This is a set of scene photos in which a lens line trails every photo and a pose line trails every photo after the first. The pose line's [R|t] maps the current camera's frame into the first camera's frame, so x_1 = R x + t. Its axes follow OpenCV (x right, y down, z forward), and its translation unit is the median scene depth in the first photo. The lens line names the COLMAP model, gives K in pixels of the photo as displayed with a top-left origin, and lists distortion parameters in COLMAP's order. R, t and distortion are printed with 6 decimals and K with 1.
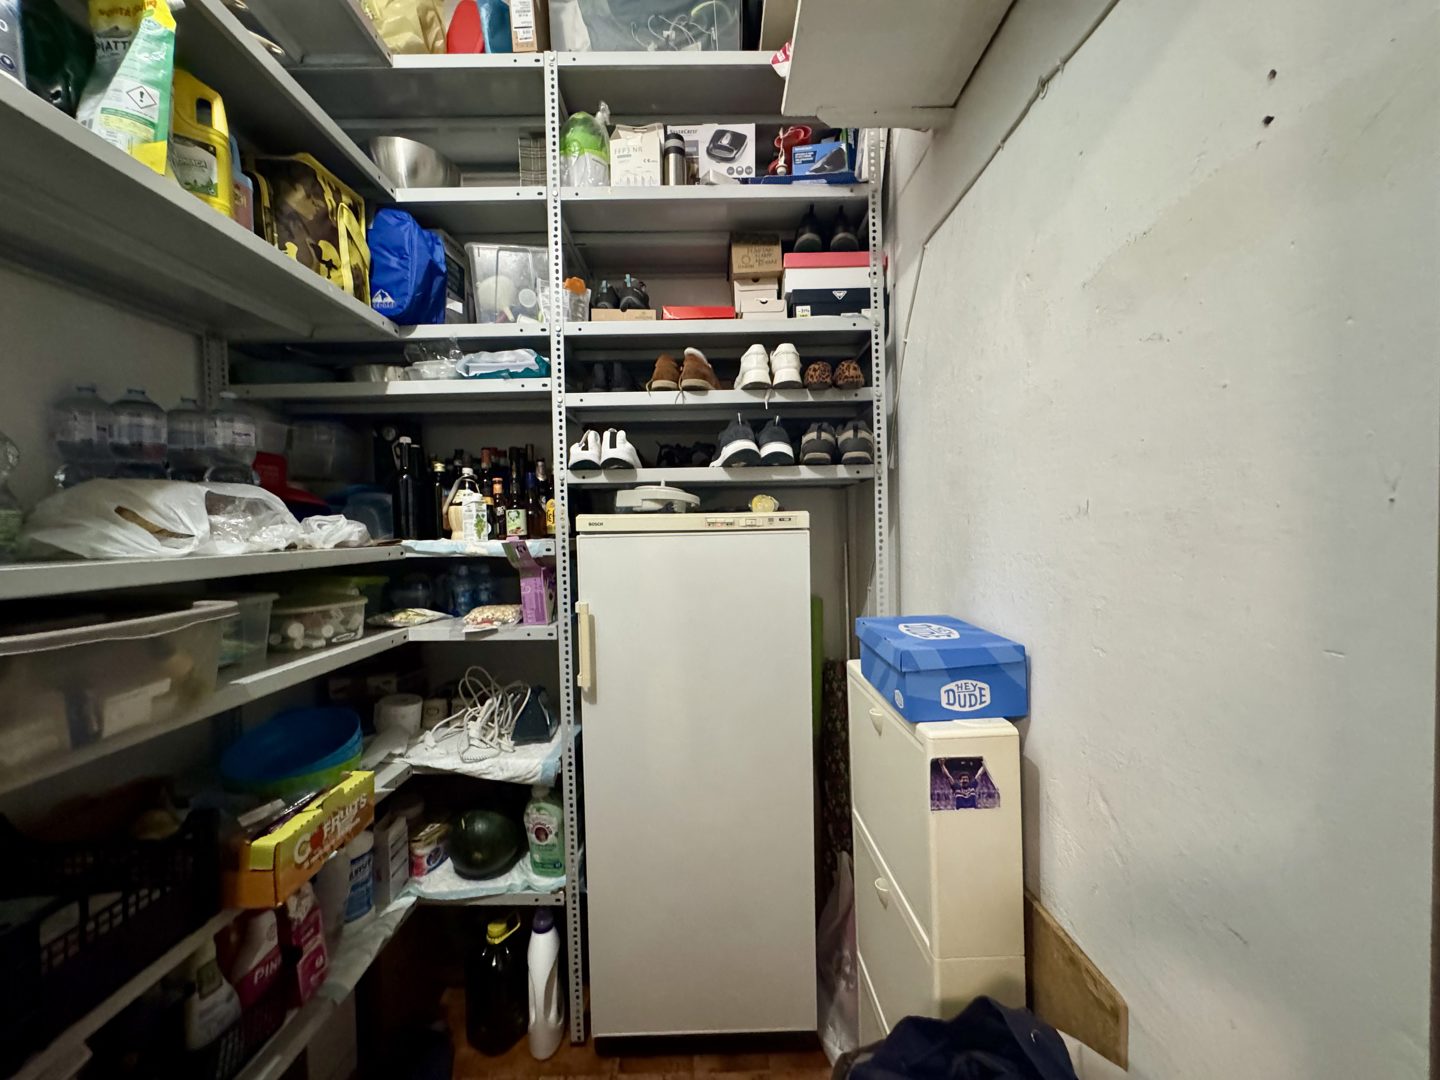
lens RADIAL K [[576.7, 0, 720.0], [0, 576.7, 540.0], [0, 0, 1]] dist [-0.006293, 0.000015]
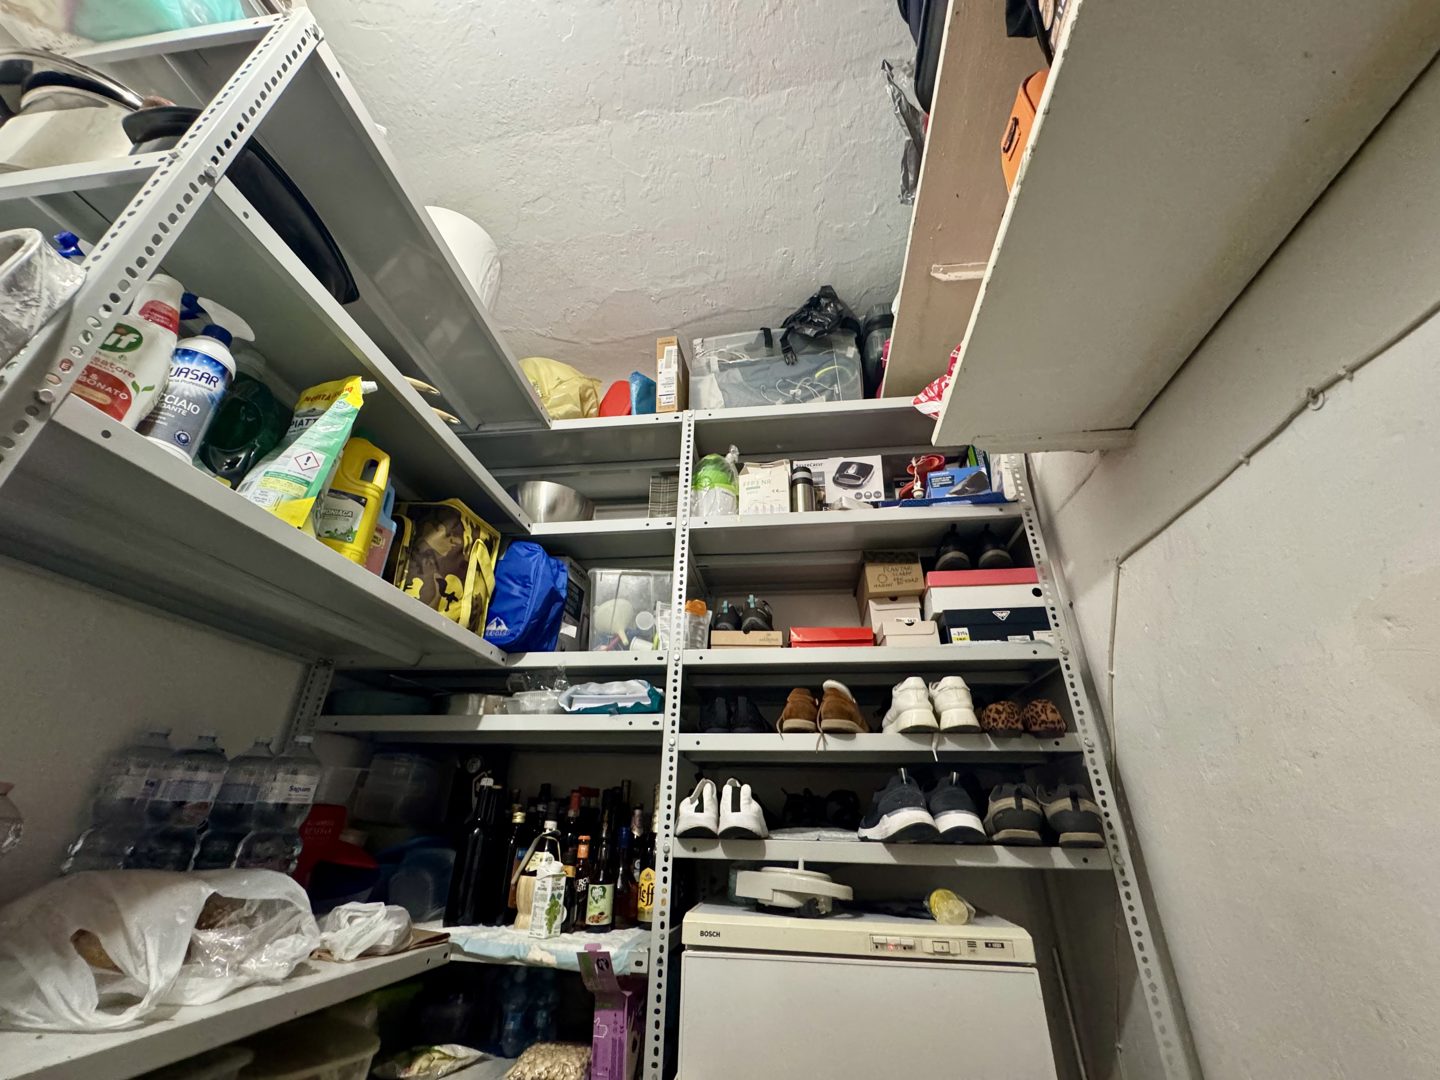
lens RADIAL K [[569.1, 0, 720.0], [0, 569.1, 540.0], [0, 0, 1]] dist [-0.003533, -0.000490]
pose [[0.989486, -0.028320, -0.141832, -0.086878], [-0.041191, 0.884854, -0.464045, -0.124106], [0.138642, 0.465008, 0.874383, 0.165260]]
